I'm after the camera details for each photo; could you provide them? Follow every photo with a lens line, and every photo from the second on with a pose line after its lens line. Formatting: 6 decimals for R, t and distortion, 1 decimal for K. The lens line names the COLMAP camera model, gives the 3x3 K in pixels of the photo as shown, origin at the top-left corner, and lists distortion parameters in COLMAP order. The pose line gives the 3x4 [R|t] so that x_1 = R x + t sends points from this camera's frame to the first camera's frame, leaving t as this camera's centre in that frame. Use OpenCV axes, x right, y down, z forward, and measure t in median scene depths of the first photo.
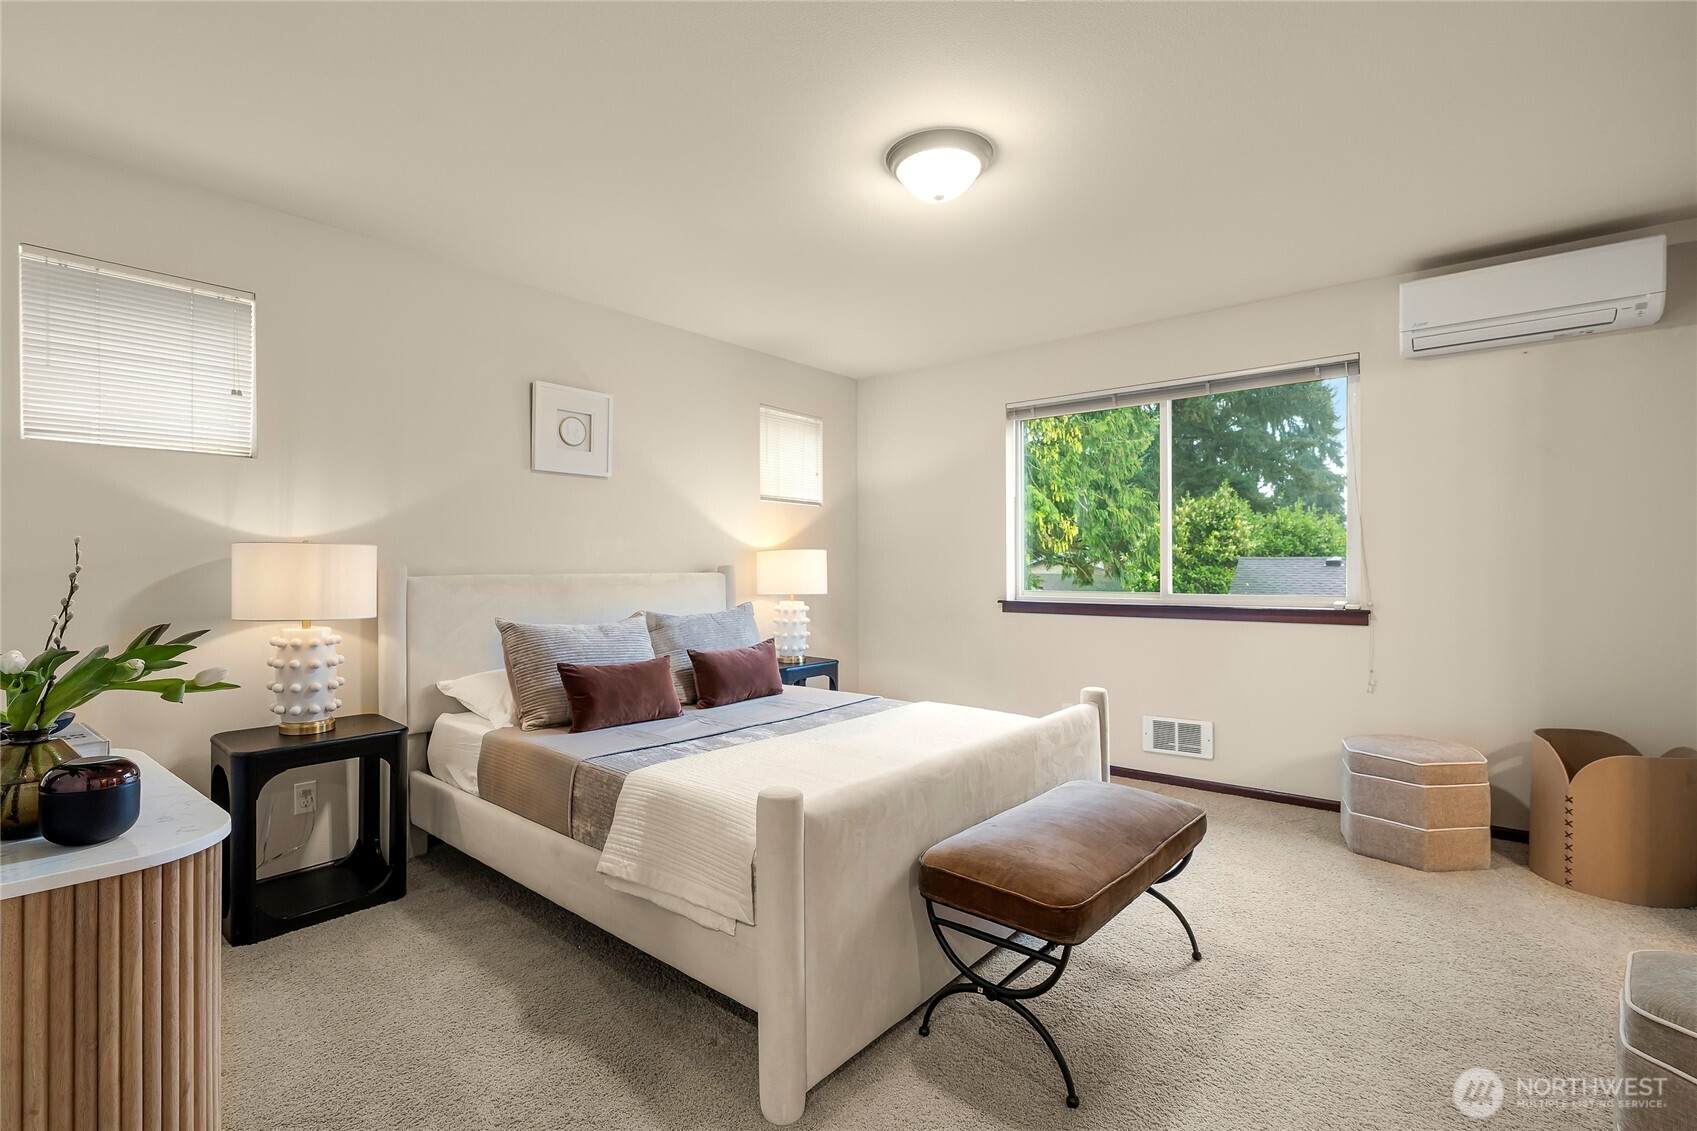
lens RADIAL K [[789.8, 0, 848.3], [0, 789.8, 551.8], [0, 0, 1]] dist [-0.001173, 0.002282]
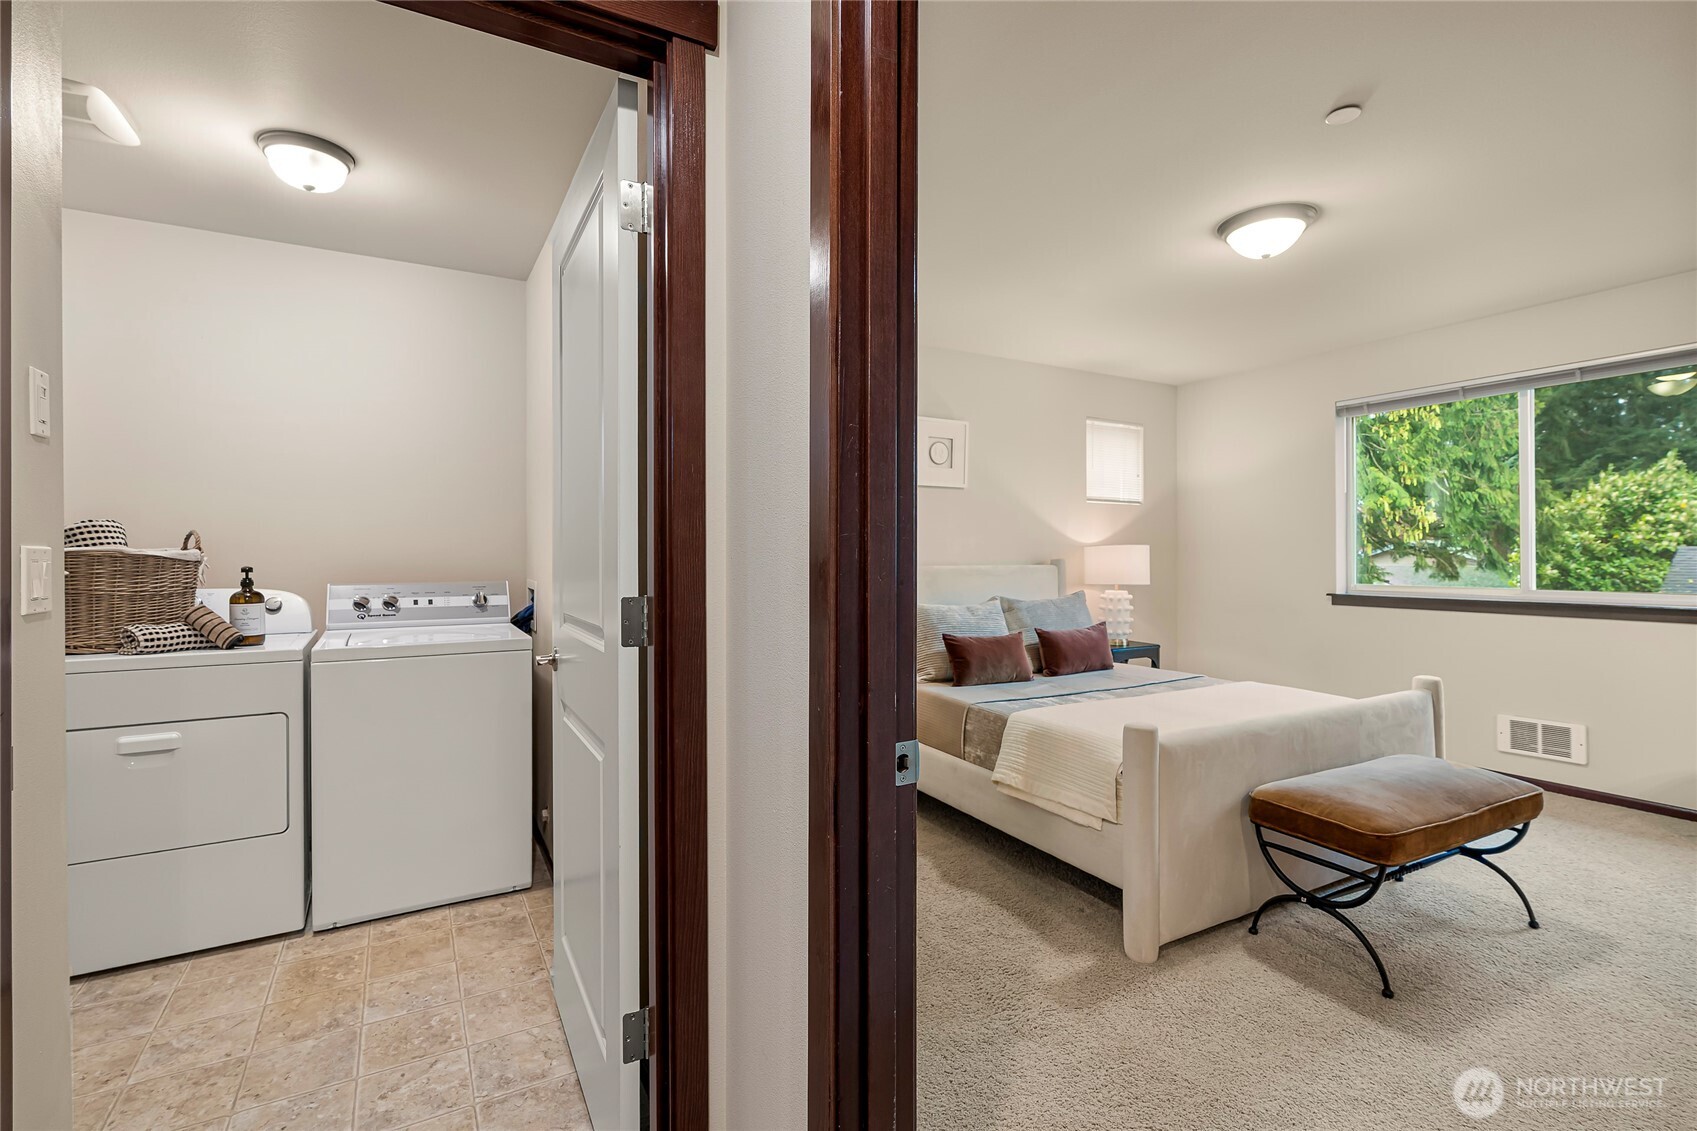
lens RADIAL K [[789.8, 0, 848.3], [0, 789.8, 551.8], [0, 0, 1]] dist [-0.001173, 0.002282]
pose [[0.934973, 0.000045, -0.354720, -0.041224], [0.004757, 0.999909, 0.012663, -0.012895], [0.354688, -0.013527, 0.934887, -0.270056]]
